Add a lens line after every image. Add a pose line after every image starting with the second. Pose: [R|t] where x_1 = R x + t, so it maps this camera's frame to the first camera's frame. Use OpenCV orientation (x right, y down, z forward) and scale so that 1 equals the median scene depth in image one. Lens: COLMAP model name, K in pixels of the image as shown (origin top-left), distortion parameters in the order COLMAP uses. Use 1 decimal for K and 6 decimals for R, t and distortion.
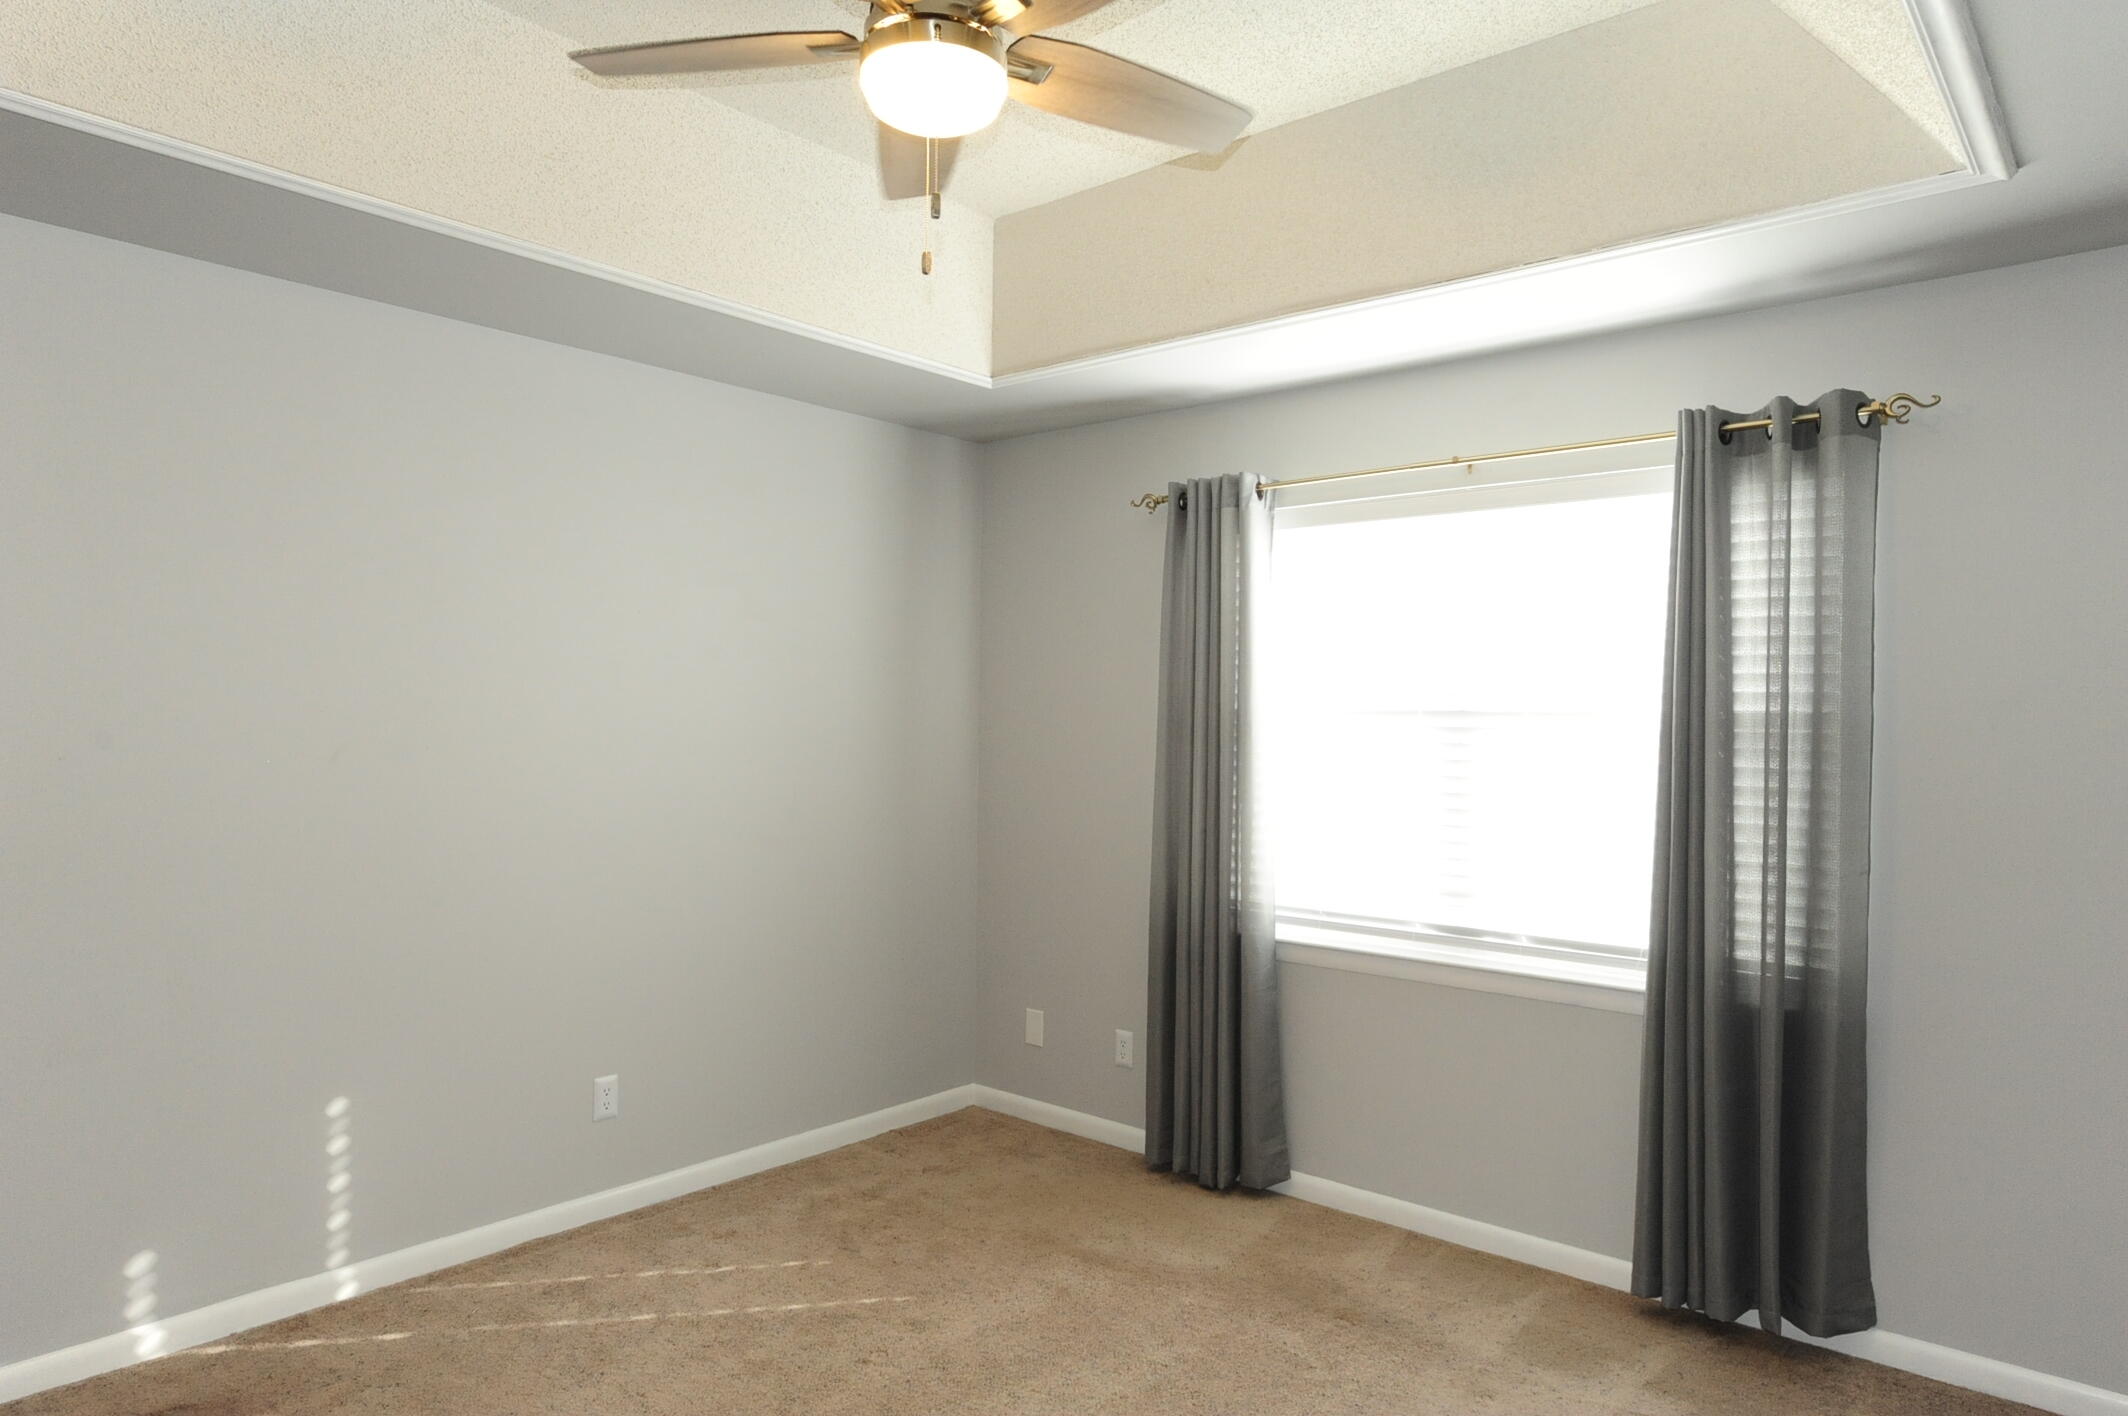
lens RADIAL K [[1291.4, 0, 1065.7], [0, 1291.4, 712.8], [0, 0, 1]] dist [-0.001824, -0.003349]
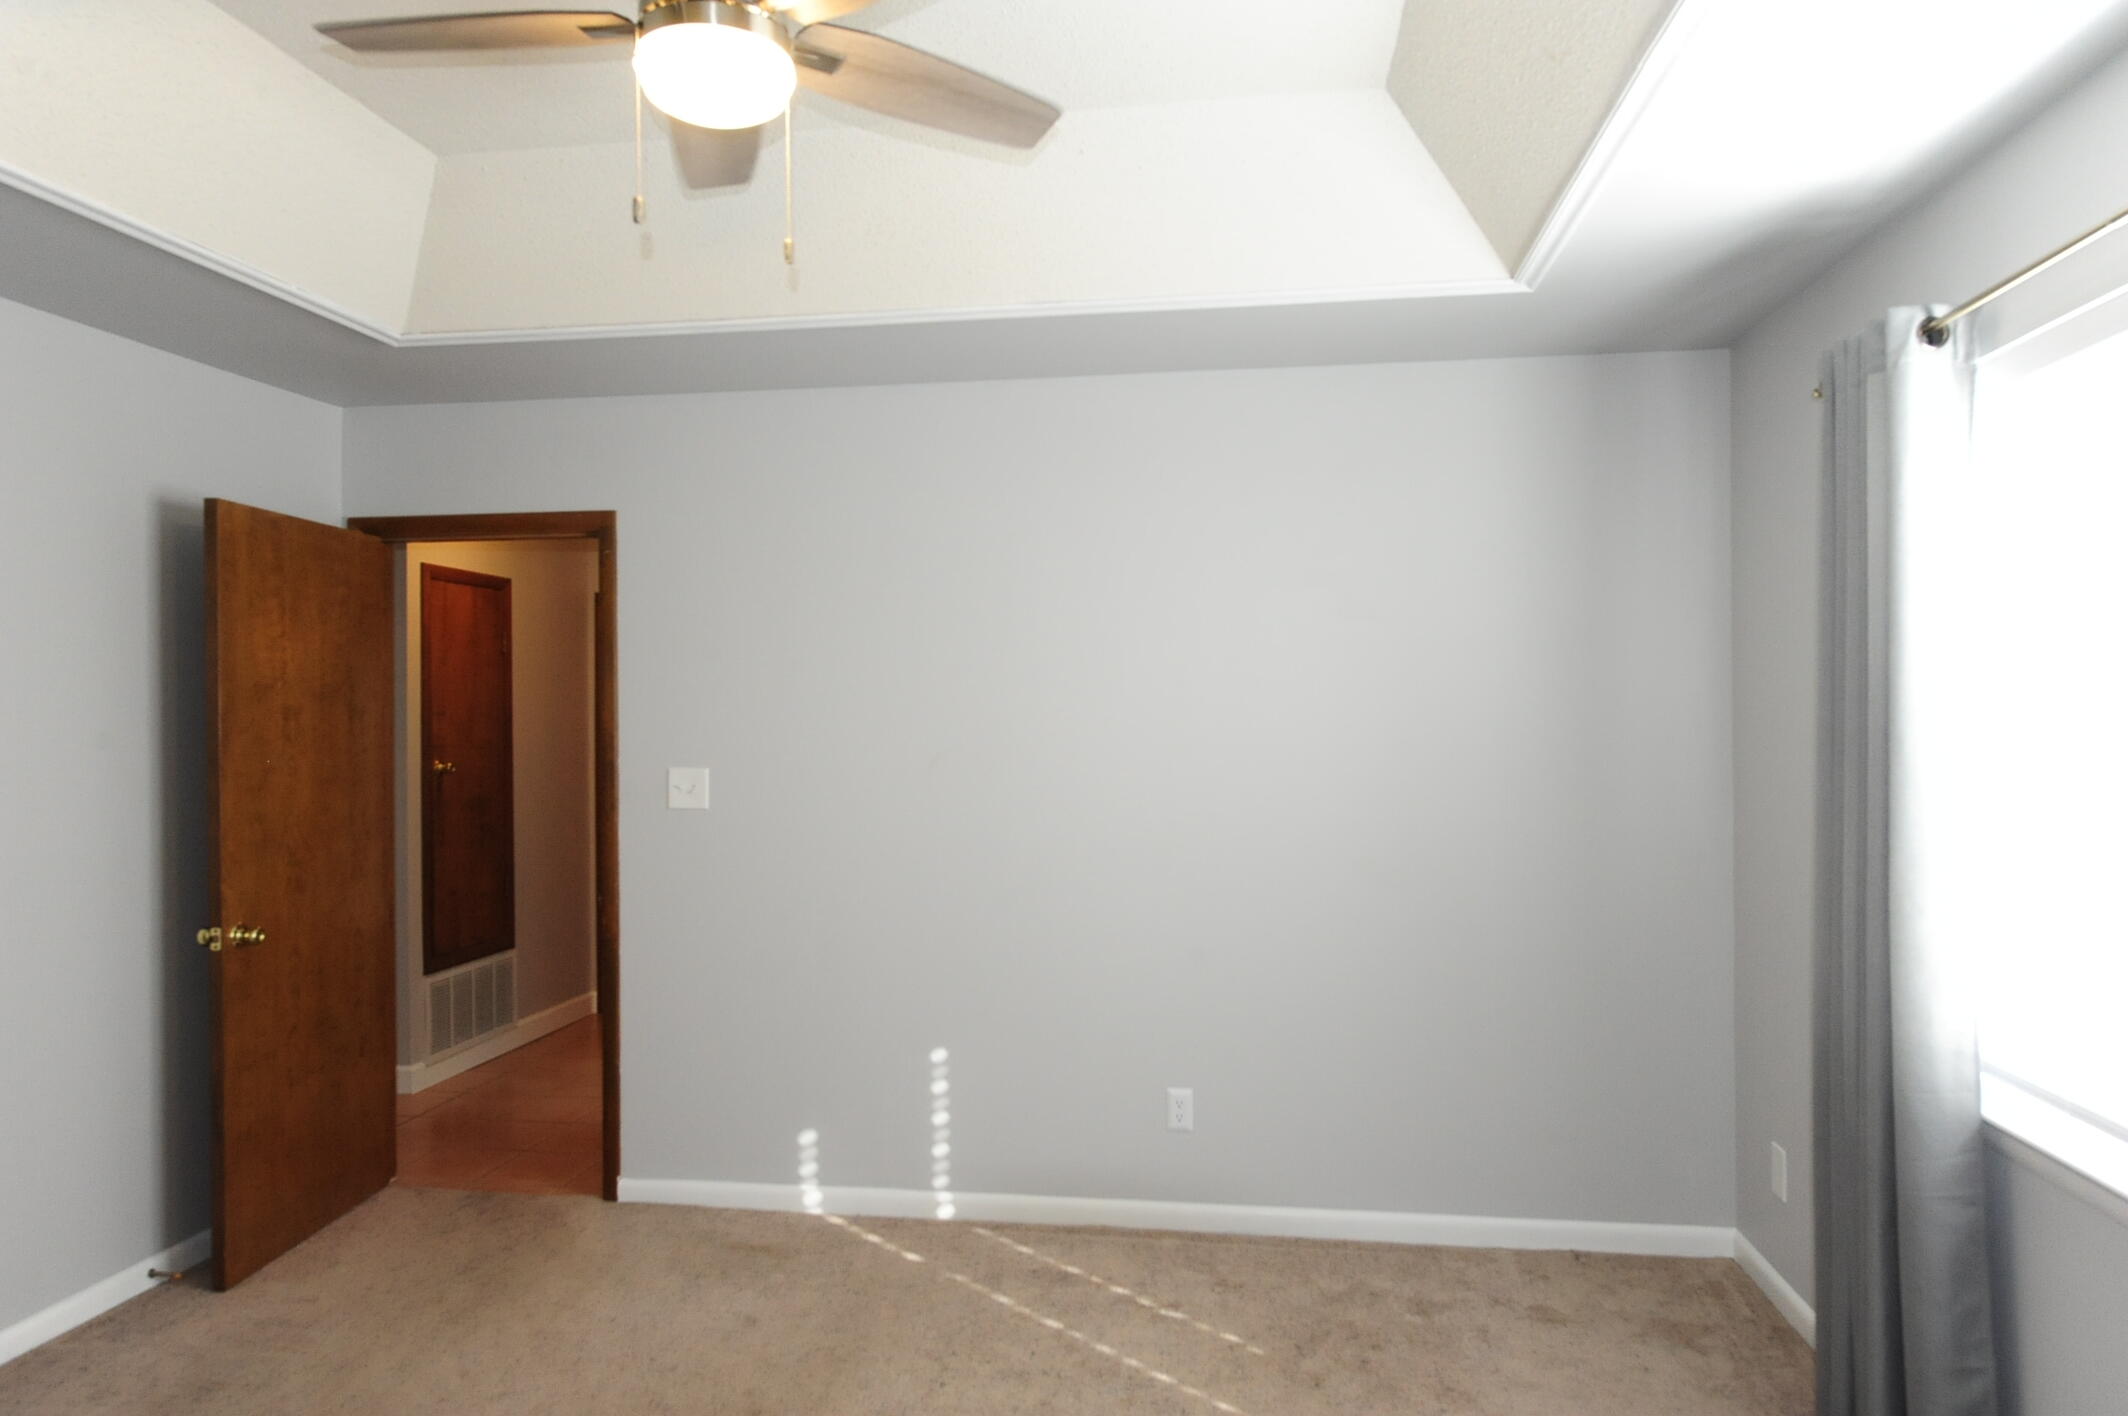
lens RADIAL K [[1335.1, 0, 1064.0], [0, 1335.1, 708.0], [0, 0, 1]] dist [-0.022406, -0.001265]
pose [[0.539089, -0.011500, -0.842170, 0.520011], [0.011346, 0.999915, -0.006392, -0.005313], [0.842172, -0.006110, 0.539174, 0.421691]]
